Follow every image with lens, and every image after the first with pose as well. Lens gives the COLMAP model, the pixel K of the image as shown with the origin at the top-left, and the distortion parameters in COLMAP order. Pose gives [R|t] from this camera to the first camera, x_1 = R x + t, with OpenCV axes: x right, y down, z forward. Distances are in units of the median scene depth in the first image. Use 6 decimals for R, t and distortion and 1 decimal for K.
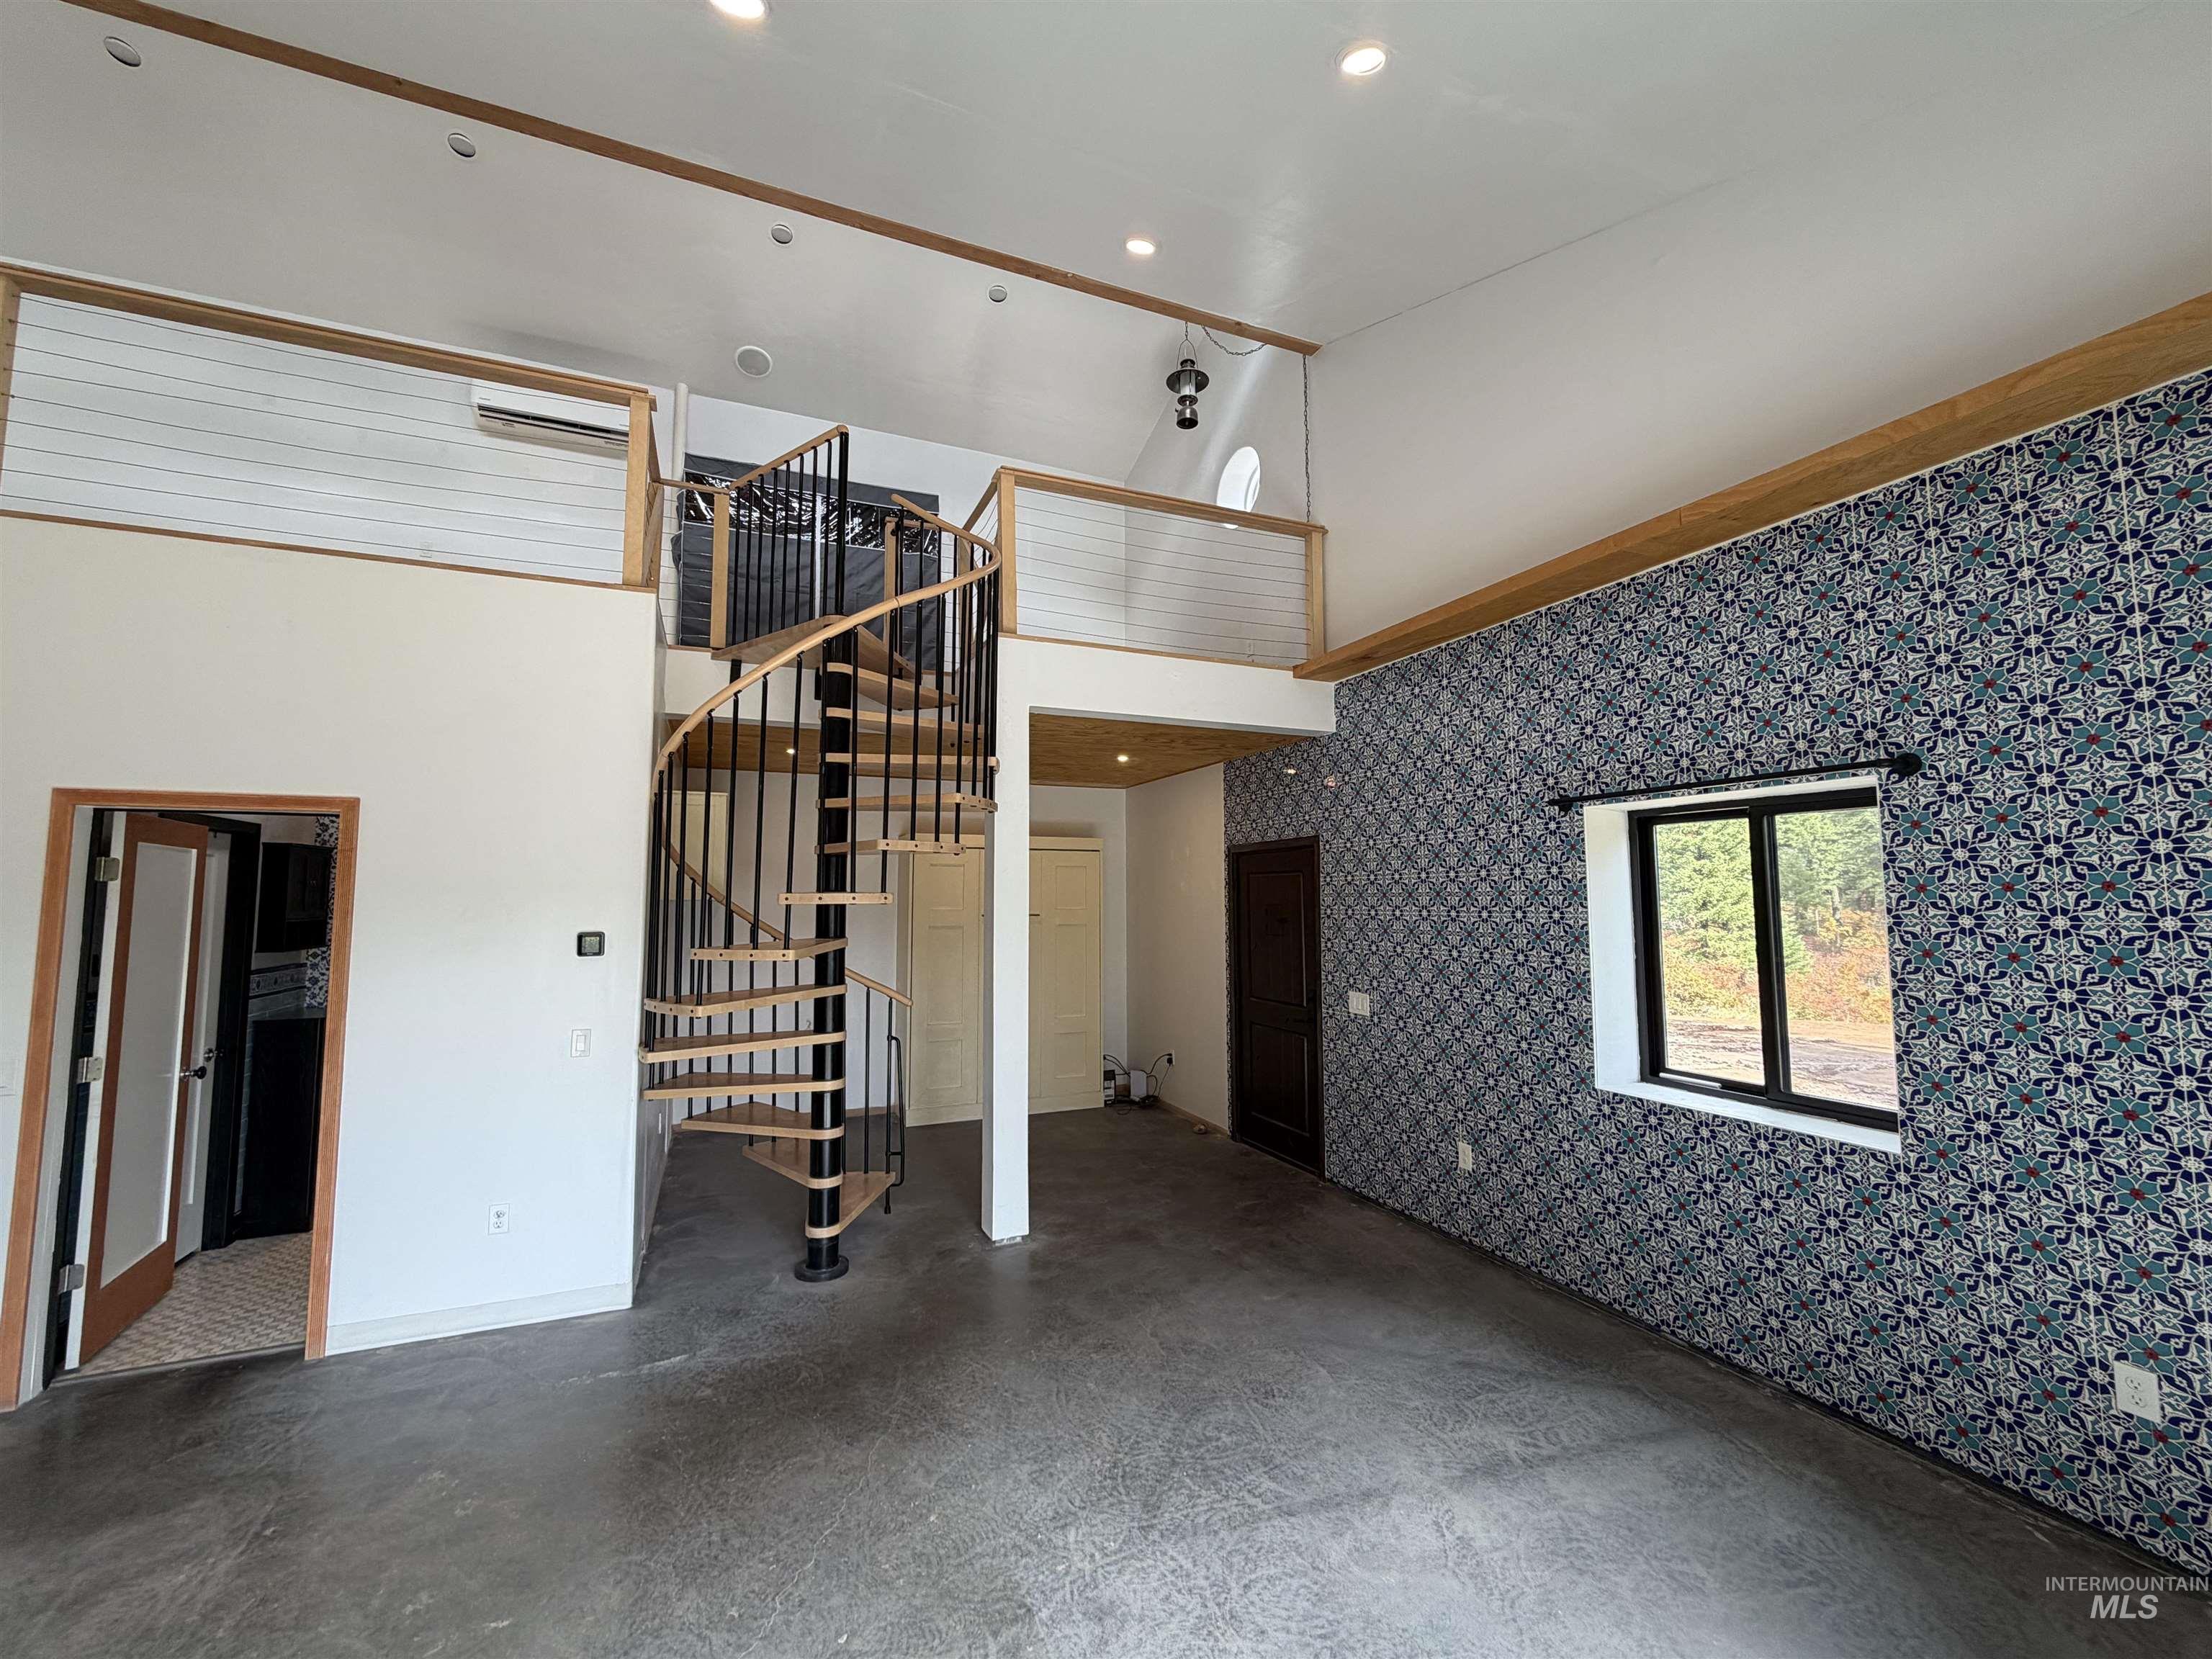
lens RADIAL K [[877.6, 0, 1097.2], [0, 877.6, 828.0], [0, 0, 1]] dist [-0.000128, 0.000042]
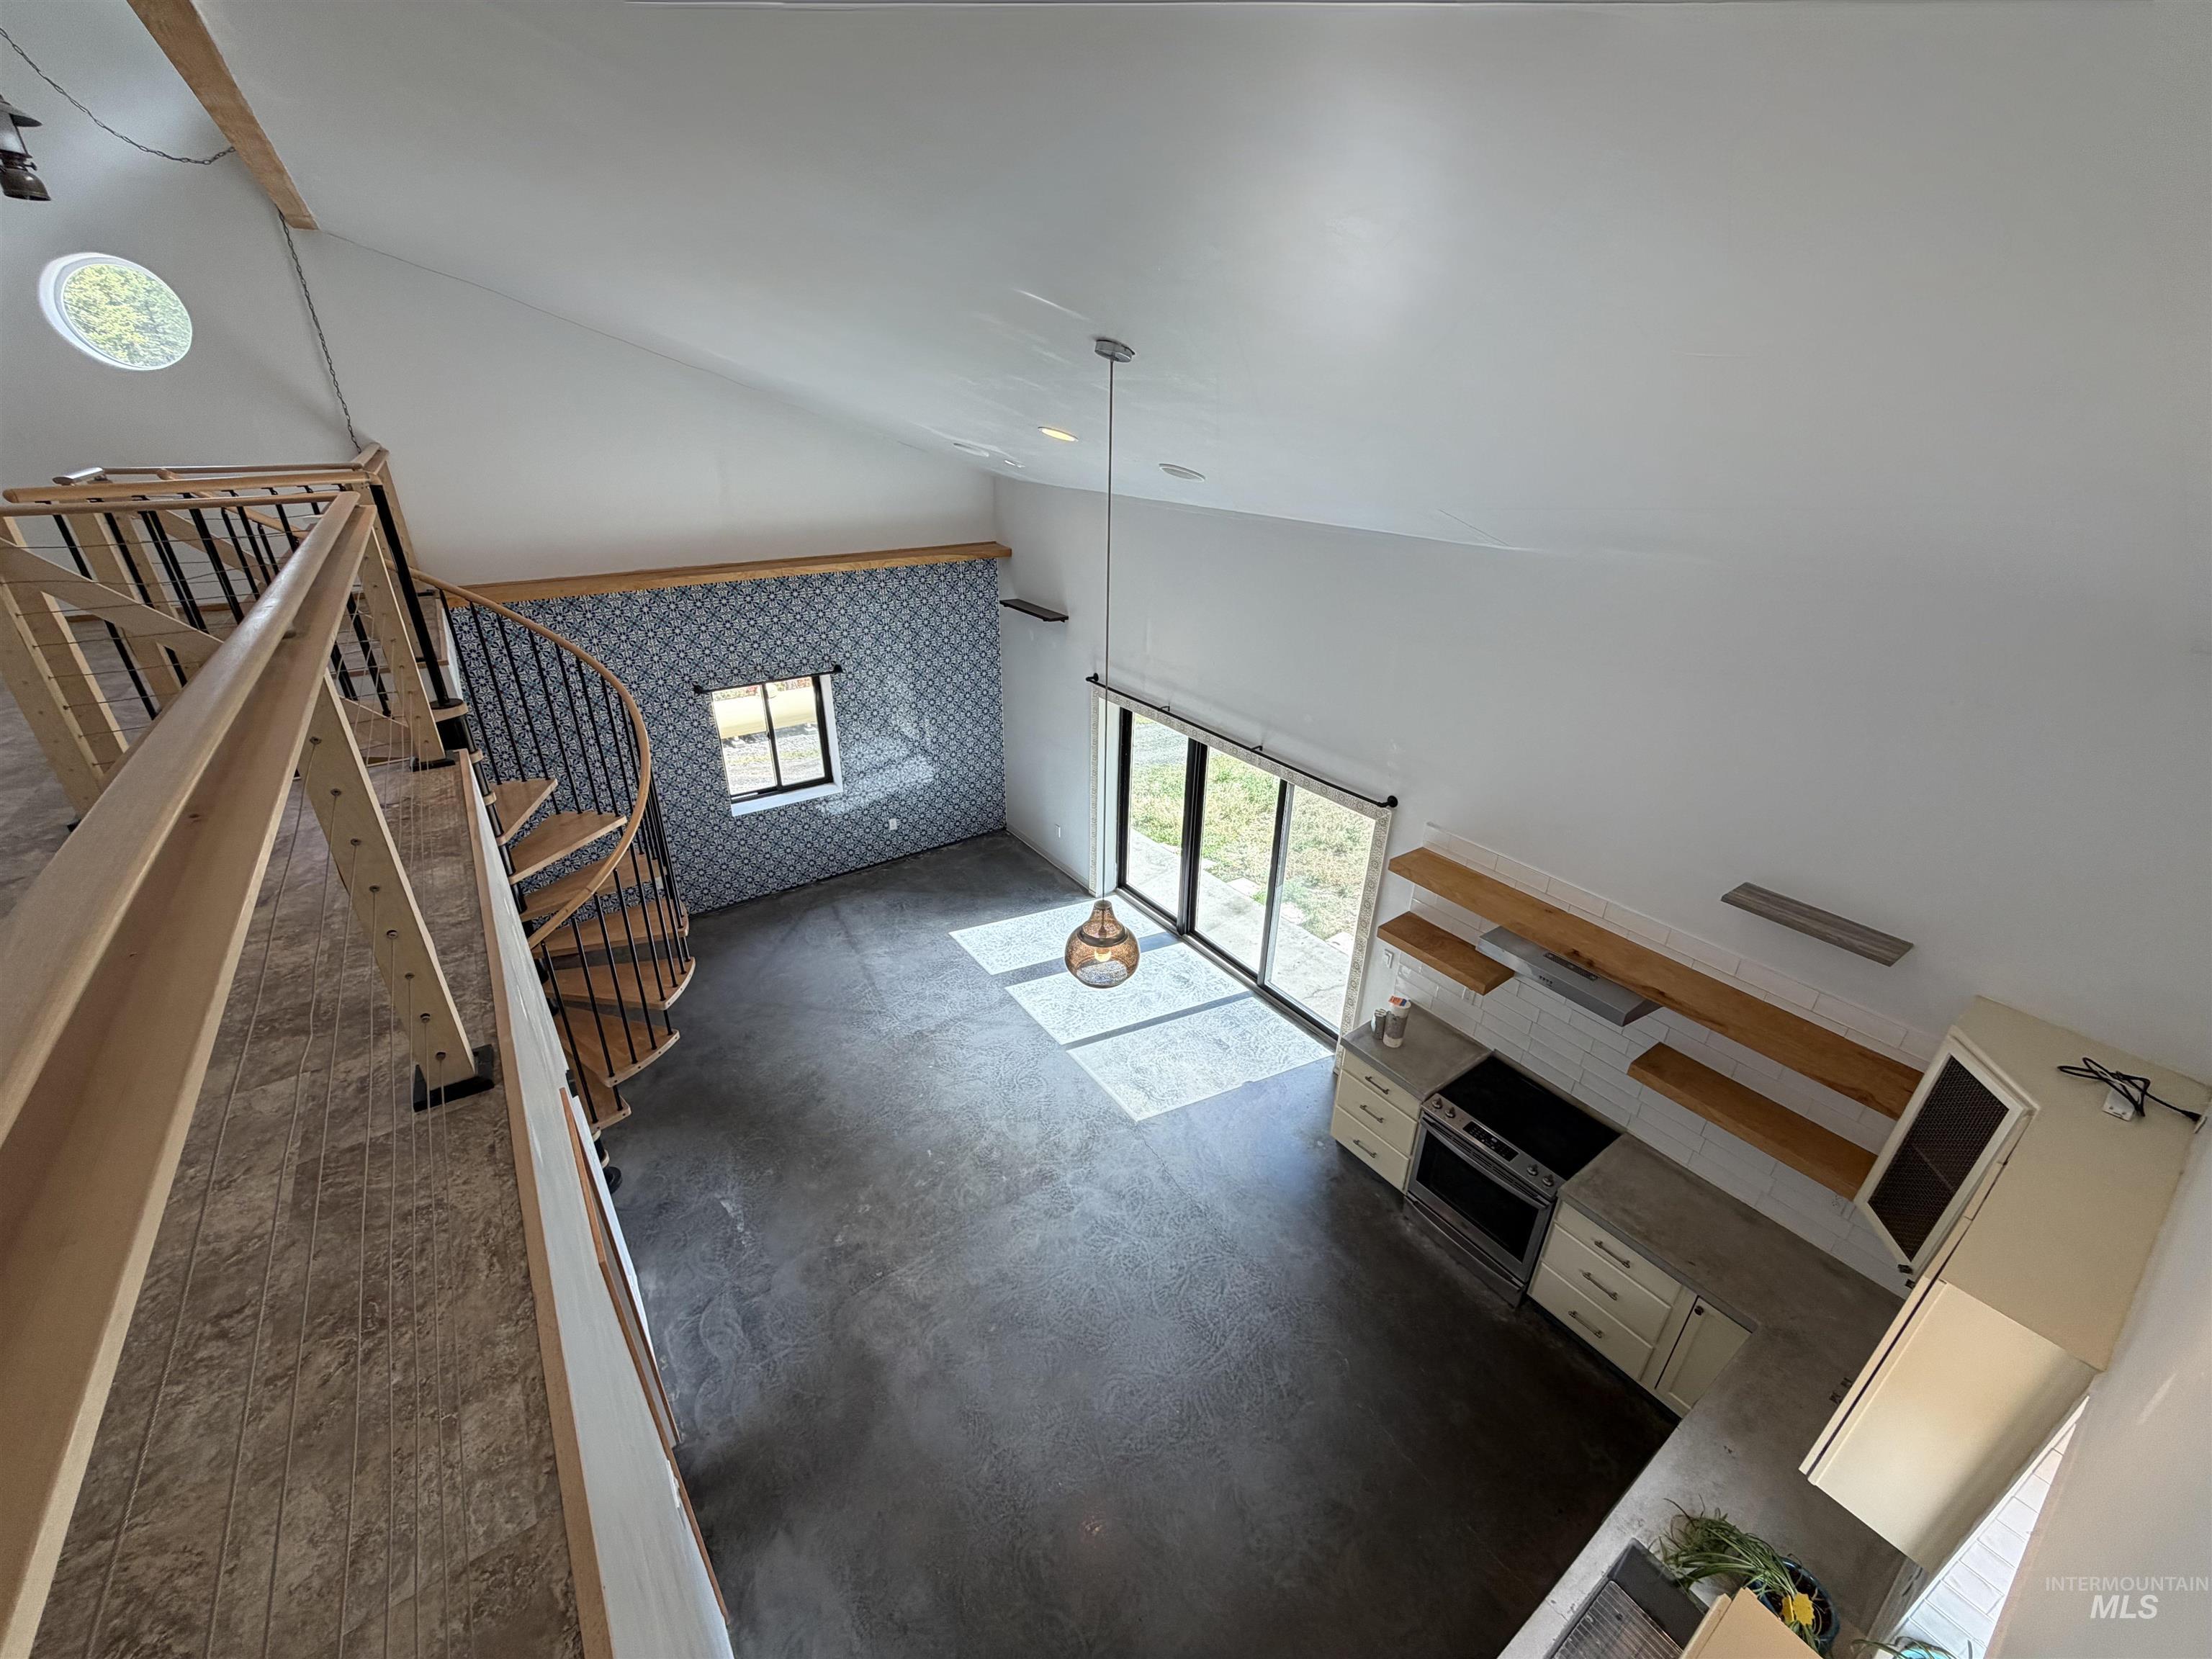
lens RADIAL K [[877.6, 0, 1097.5], [0, 877.6, 827.7], [0, 0, 1]] dist [-0.000128, 0.000042]
pose [[-0.210096, -0.427499, 0.879264, -1.417446], [-0.093598, 0.904000, 0.417161, -0.615381], [-0.973190, 0.005347, -0.229939, 0.570967]]
